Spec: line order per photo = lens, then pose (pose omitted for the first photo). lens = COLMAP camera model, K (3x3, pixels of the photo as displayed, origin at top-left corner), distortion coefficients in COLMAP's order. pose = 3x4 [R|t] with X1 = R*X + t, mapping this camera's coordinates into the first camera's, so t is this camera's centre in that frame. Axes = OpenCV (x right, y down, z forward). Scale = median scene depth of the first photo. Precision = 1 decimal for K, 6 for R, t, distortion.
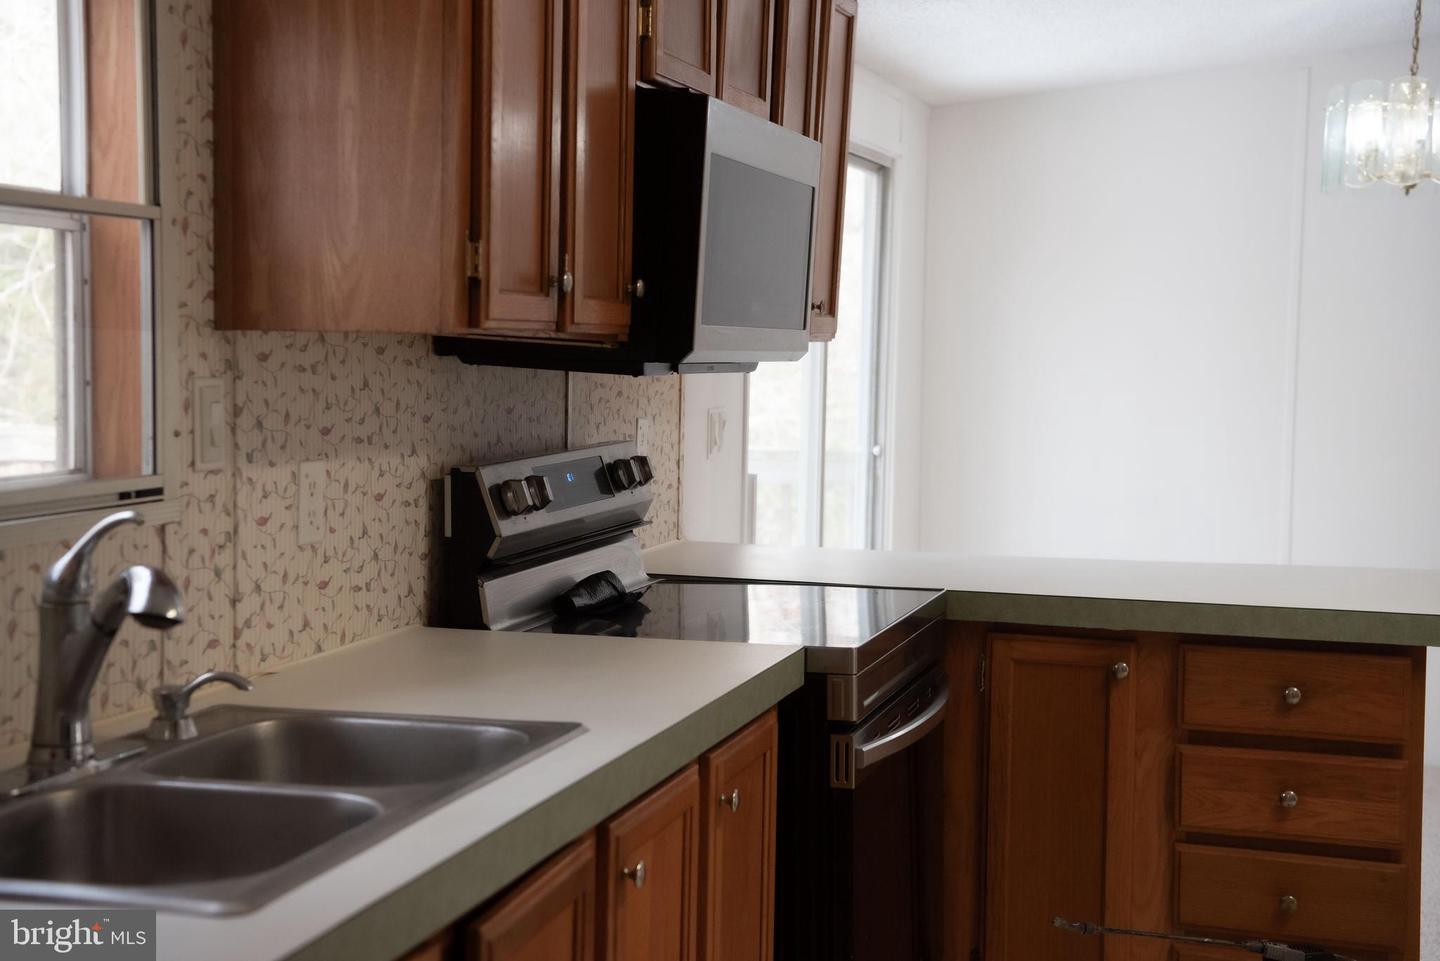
lens RADIAL K [[2069.5, 0, 719.5], [0, 2069.5, 482.9], [0, 0, 1]] dist [0.194399, 0.000000]
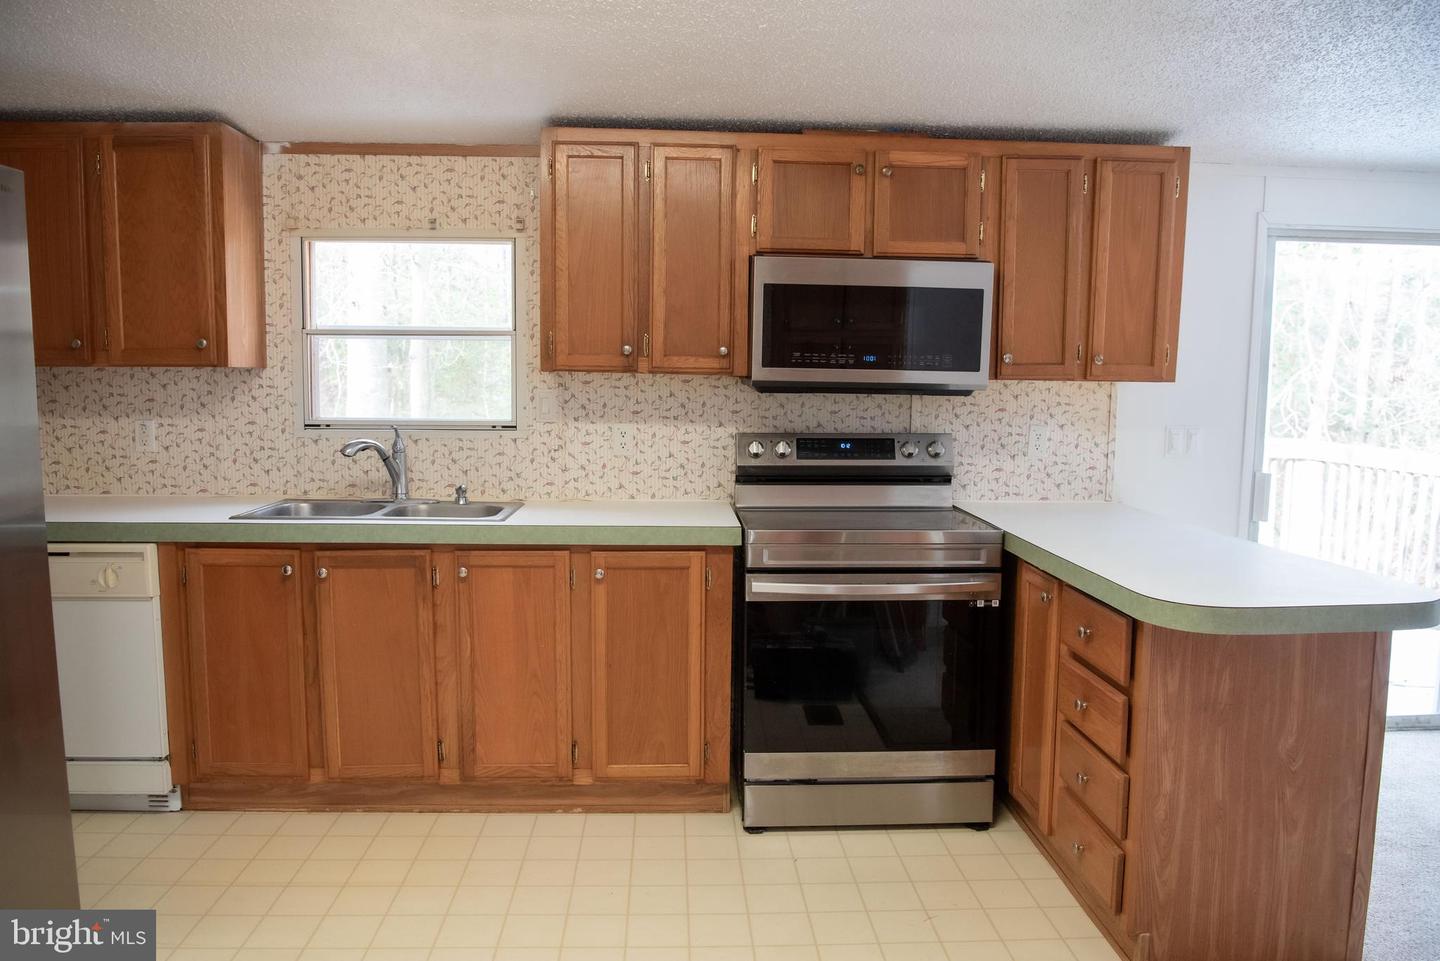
lens RADIAL K [[1048.4, 0, 721.3], [0, 1048.4, 482.4], [0, 0, 1]] dist [-0.009070, -0.000381]
pose [[0.323462, 0.075180, -0.943250, 1.098663], [-0.072491, 0.995878, 0.054516, -0.017788], [0.943460, 0.050744, 0.327578, 0.710557]]
